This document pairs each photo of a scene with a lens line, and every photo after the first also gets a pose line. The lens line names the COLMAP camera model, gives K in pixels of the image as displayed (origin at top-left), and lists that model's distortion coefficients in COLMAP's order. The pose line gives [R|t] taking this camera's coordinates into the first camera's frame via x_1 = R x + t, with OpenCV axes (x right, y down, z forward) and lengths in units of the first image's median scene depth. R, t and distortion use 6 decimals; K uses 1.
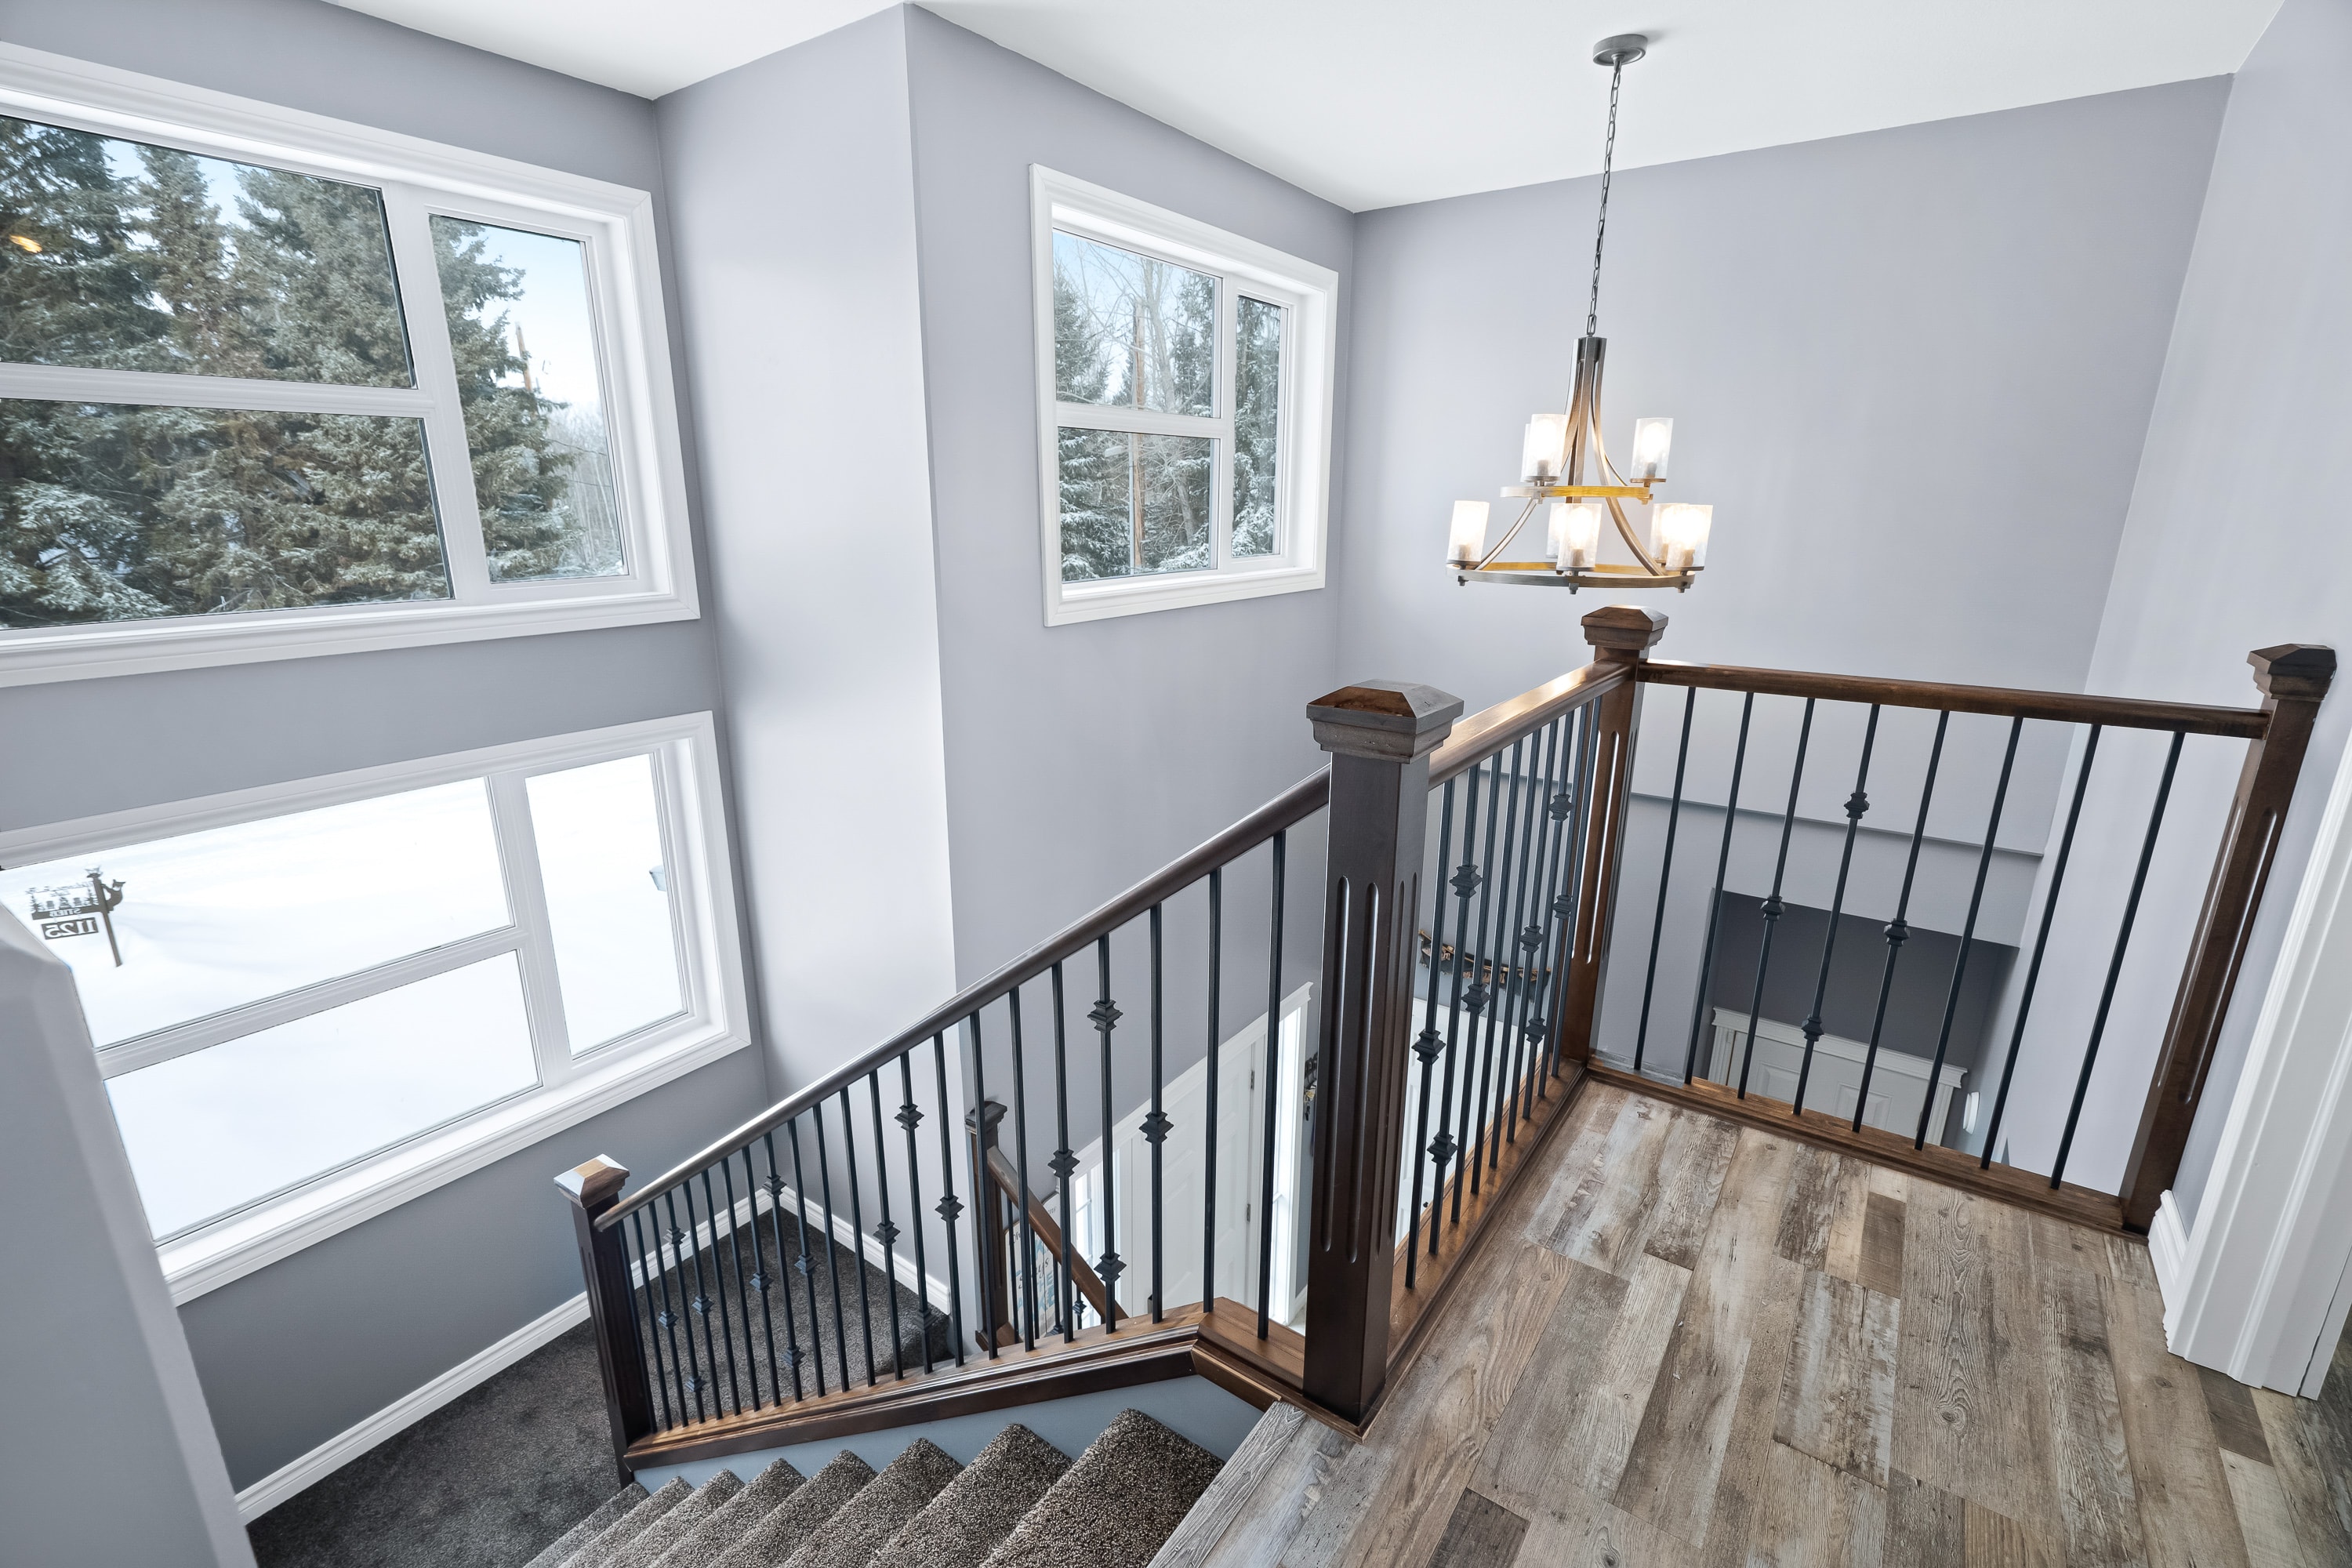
lens RADIAL K [[1083.1, 0, 1176.0], [0, 1083.1, 784.0], [0, 0, 1]] dist [-0.003368, 0.000085]
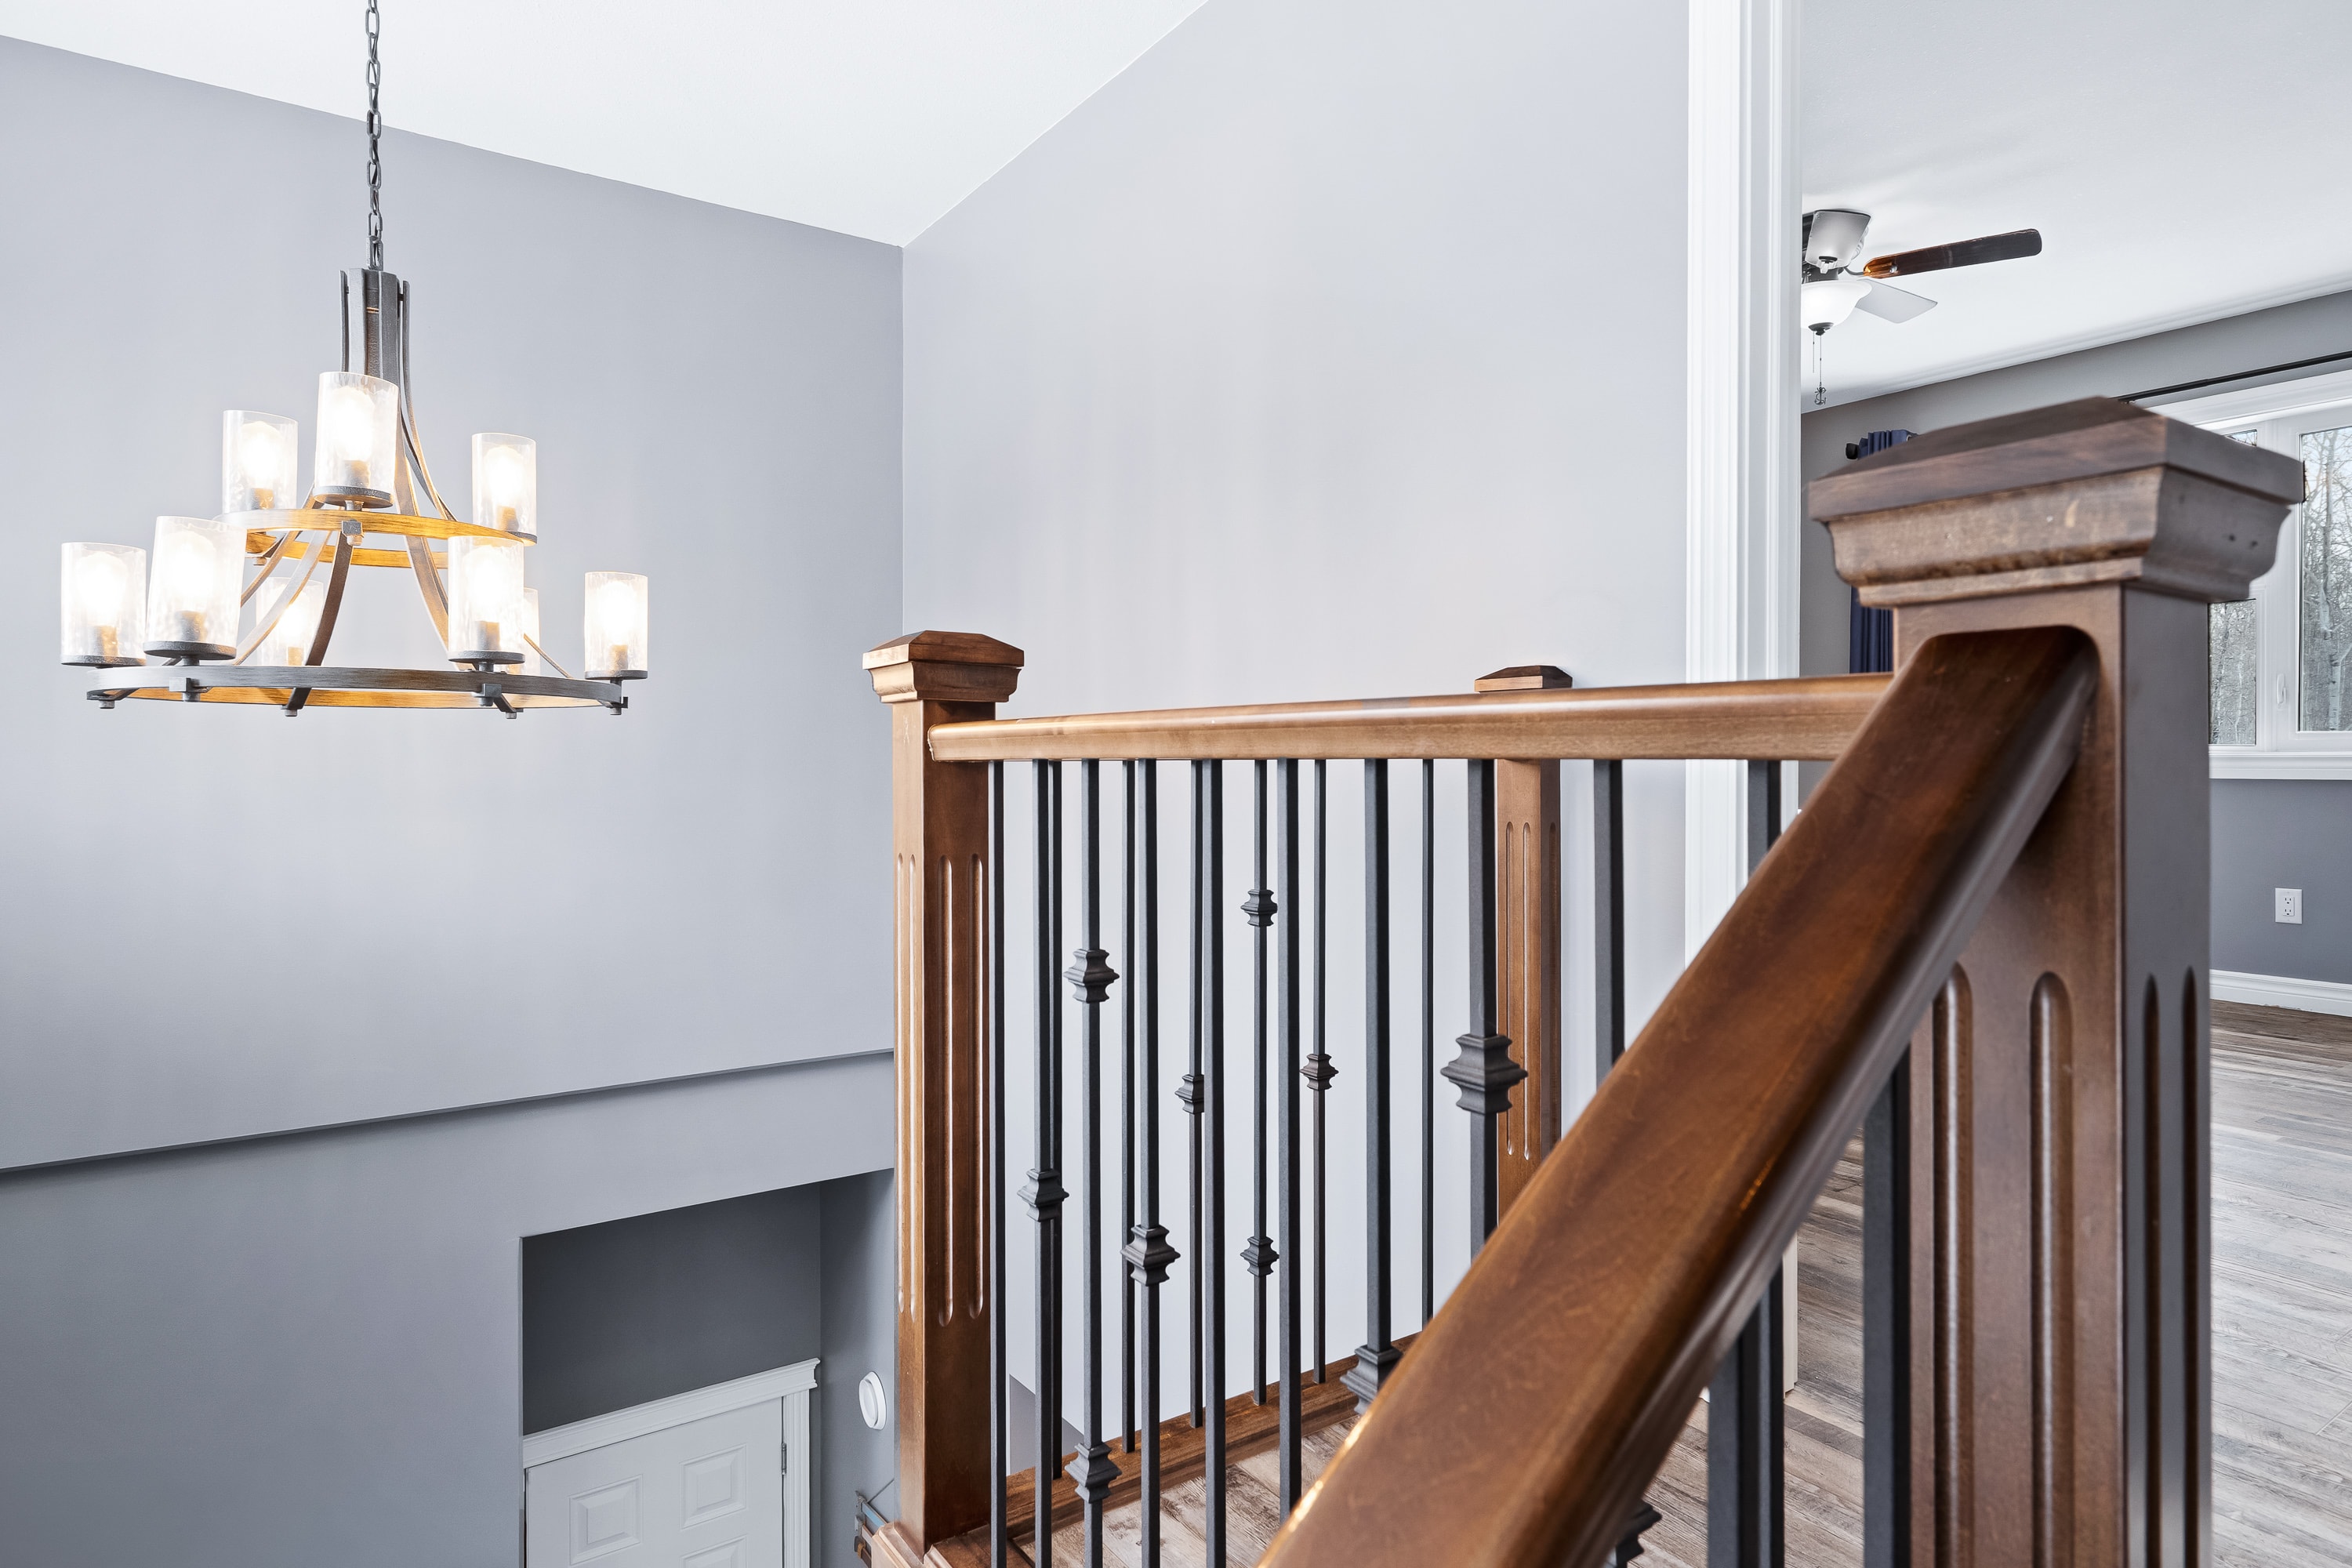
lens RADIAL K [[1306.6, 0, 1175.4], [0, 1306.6, 752.0], [0, 0, 1]] dist [-0.000788, -0.000275]
pose [[0.357964, 0.001260, 0.933734, -0.098590], [0.241347, 0.965892, -0.093828, -0.012615], [-0.902005, 0.258941, 0.345451, 0.462647]]
